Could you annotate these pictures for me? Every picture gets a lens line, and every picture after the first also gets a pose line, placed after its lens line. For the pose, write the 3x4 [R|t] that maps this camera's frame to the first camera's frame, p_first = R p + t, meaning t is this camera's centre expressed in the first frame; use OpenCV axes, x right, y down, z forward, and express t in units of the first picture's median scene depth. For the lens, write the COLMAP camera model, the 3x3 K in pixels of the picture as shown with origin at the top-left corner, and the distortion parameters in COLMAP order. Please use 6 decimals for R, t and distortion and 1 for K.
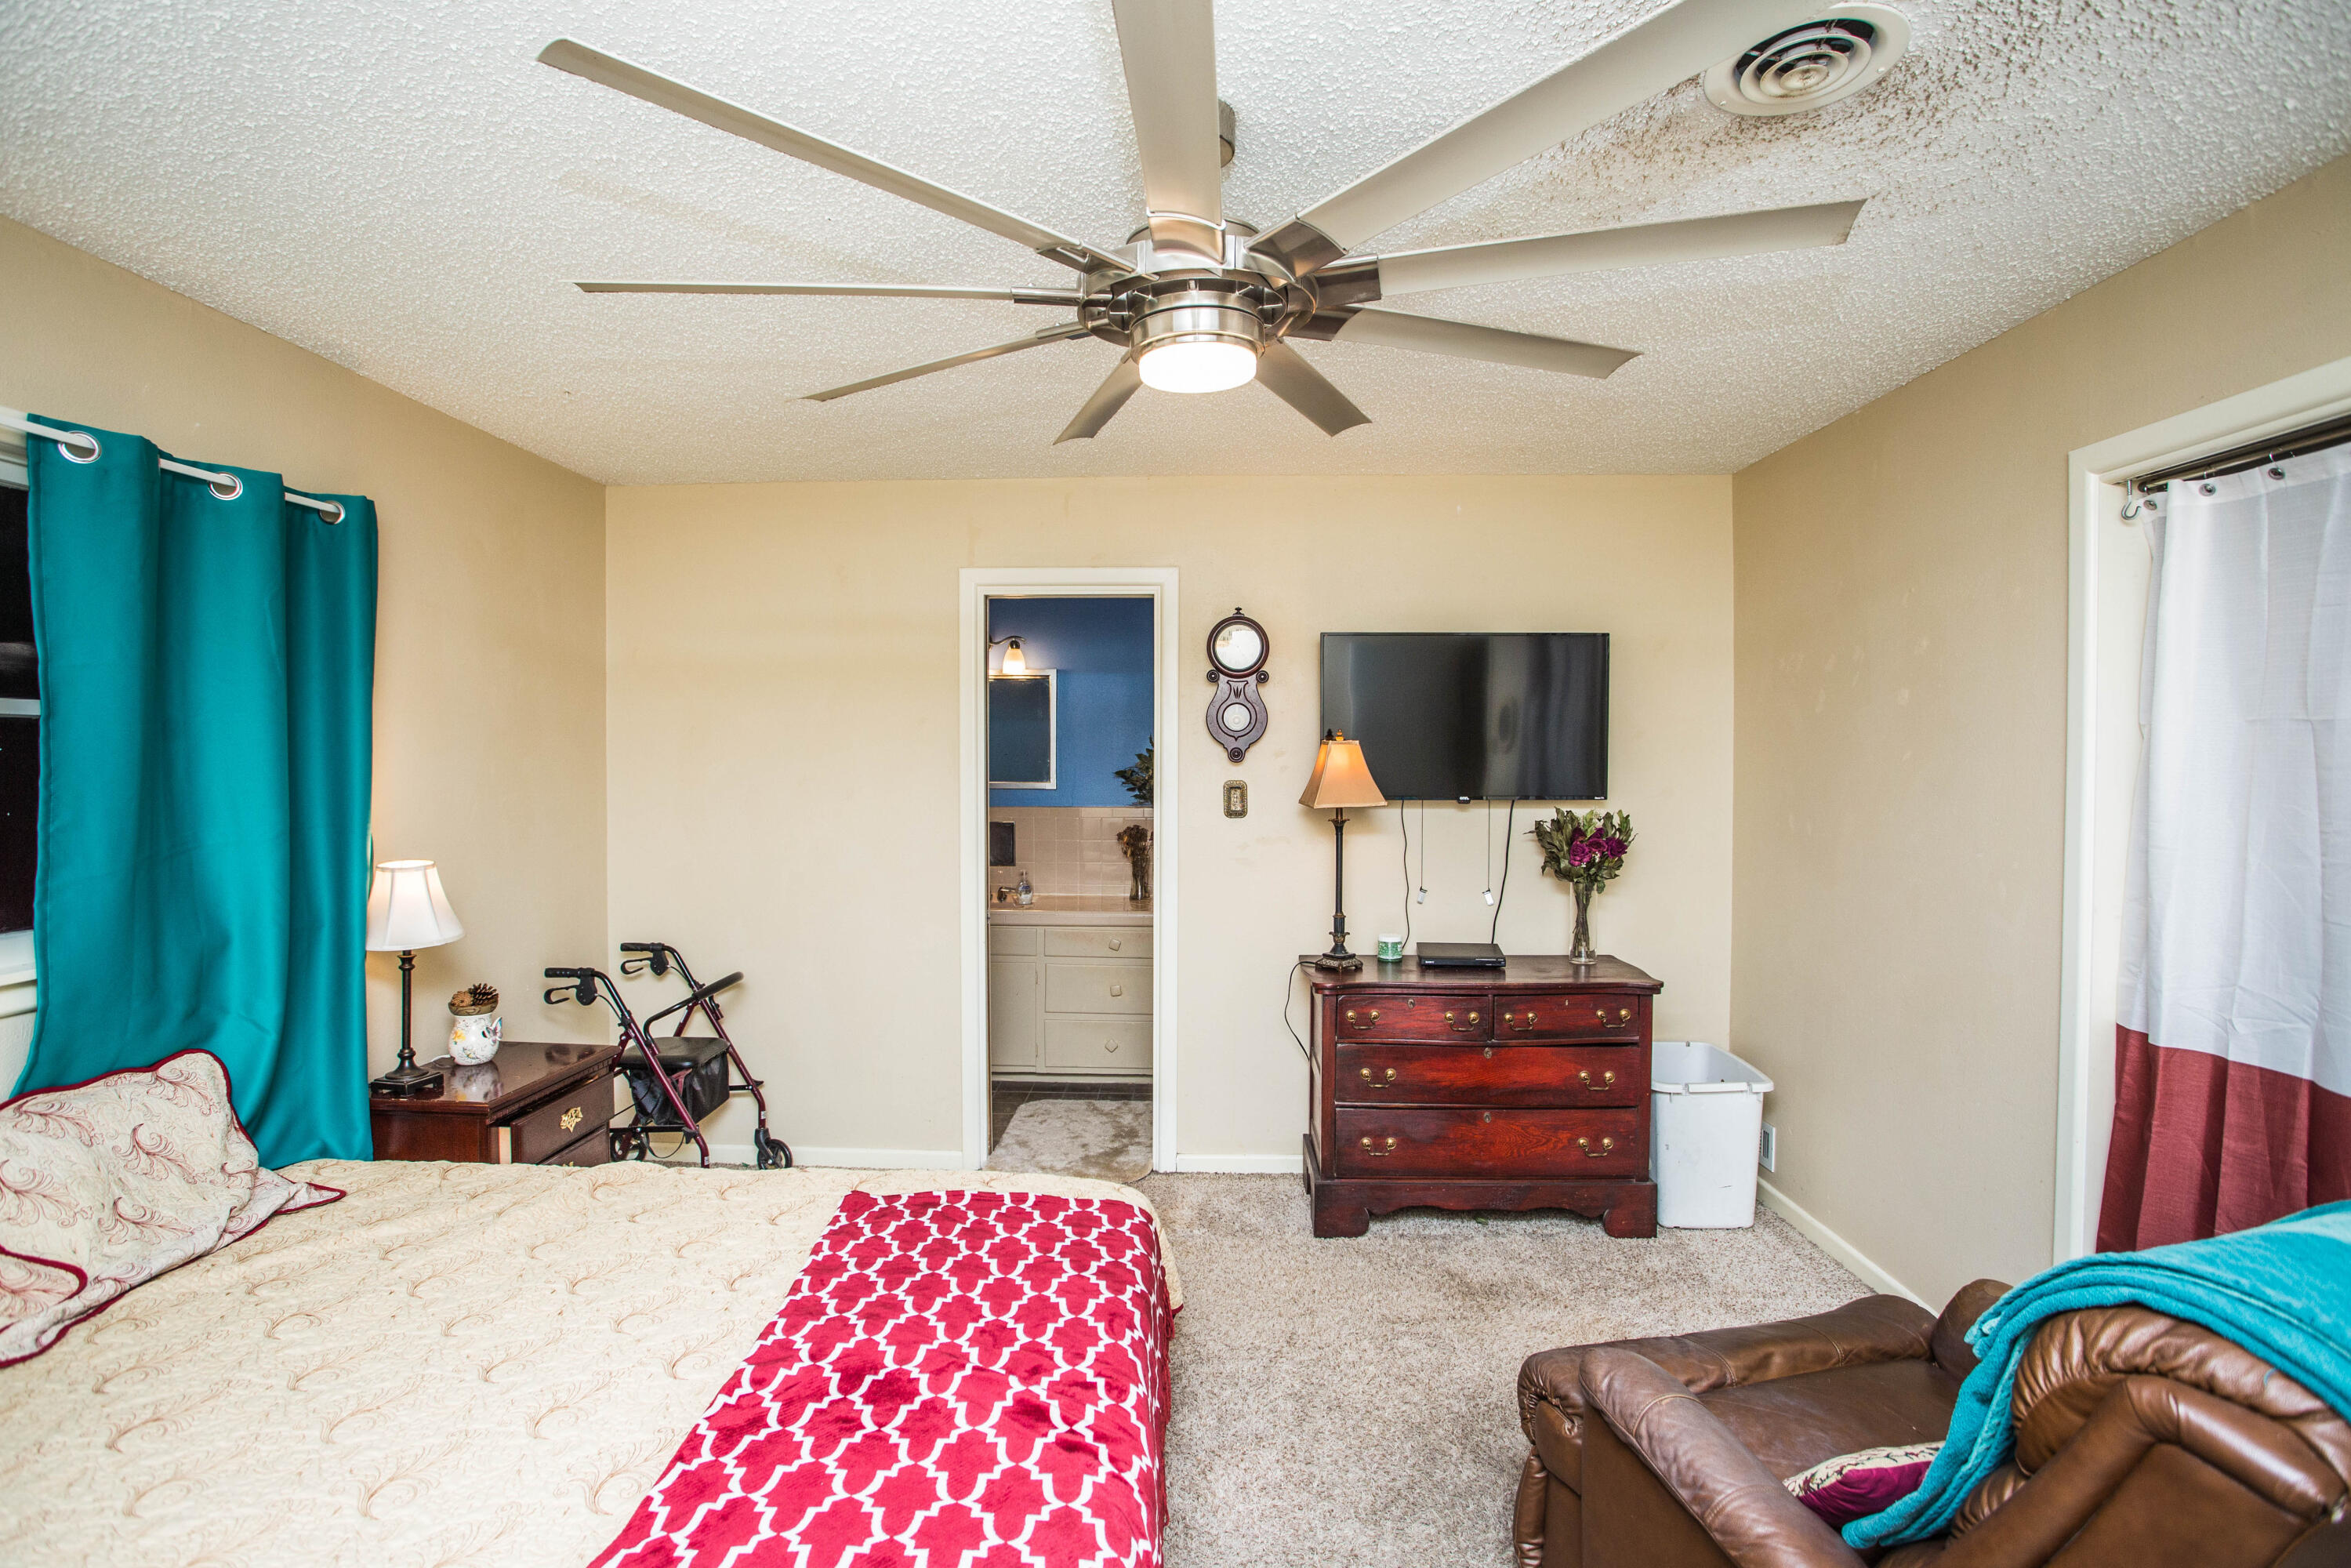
lens RADIAL K [[1147.2, 0, 1179.9], [0, 1147.2, 786.6], [0, 0, 1]] dist [-0.045607, 0.011991]
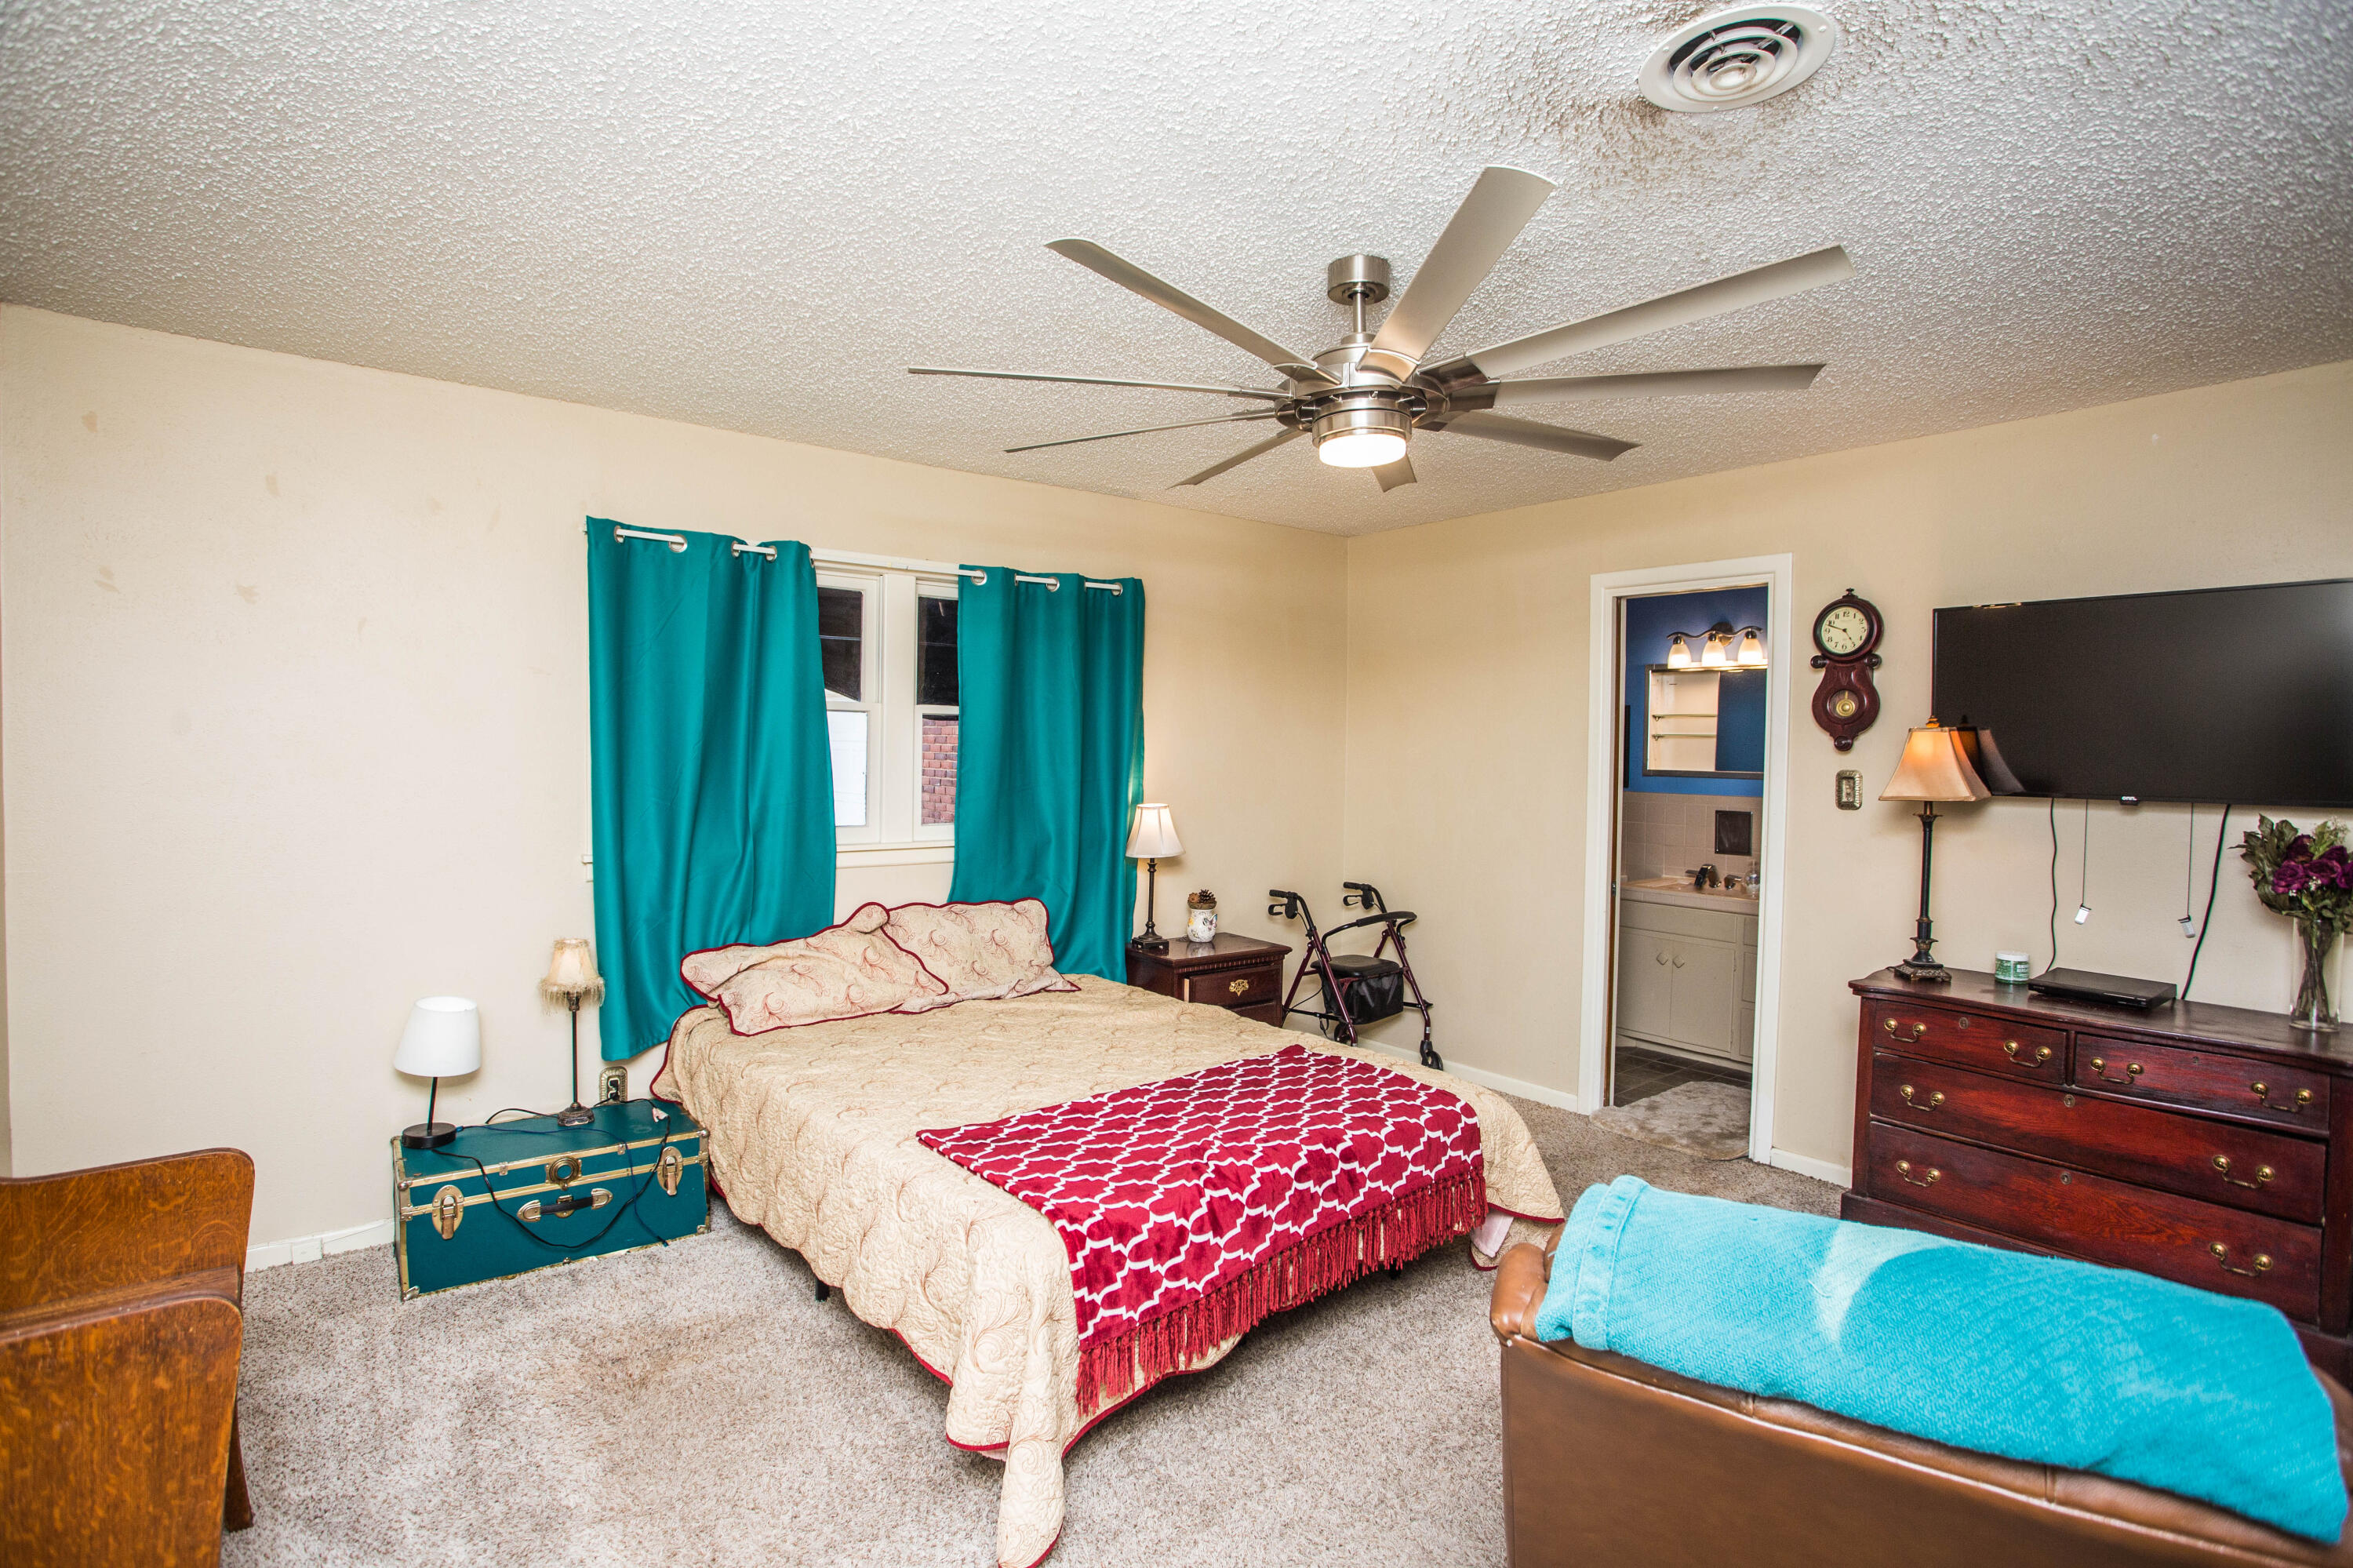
lens RADIAL K [[1148.2, 0, 1187.4], [0, 1148.2, 774.6], [0, 0, 1]] dist [-0.045607, 0.011991]
pose [[0.660892, 0.027886, -0.749962, 0.450238], [-0.032090, 0.999446, 0.008884, 0.008052], [0.749794, 0.018195, 0.661421, -0.032417]]
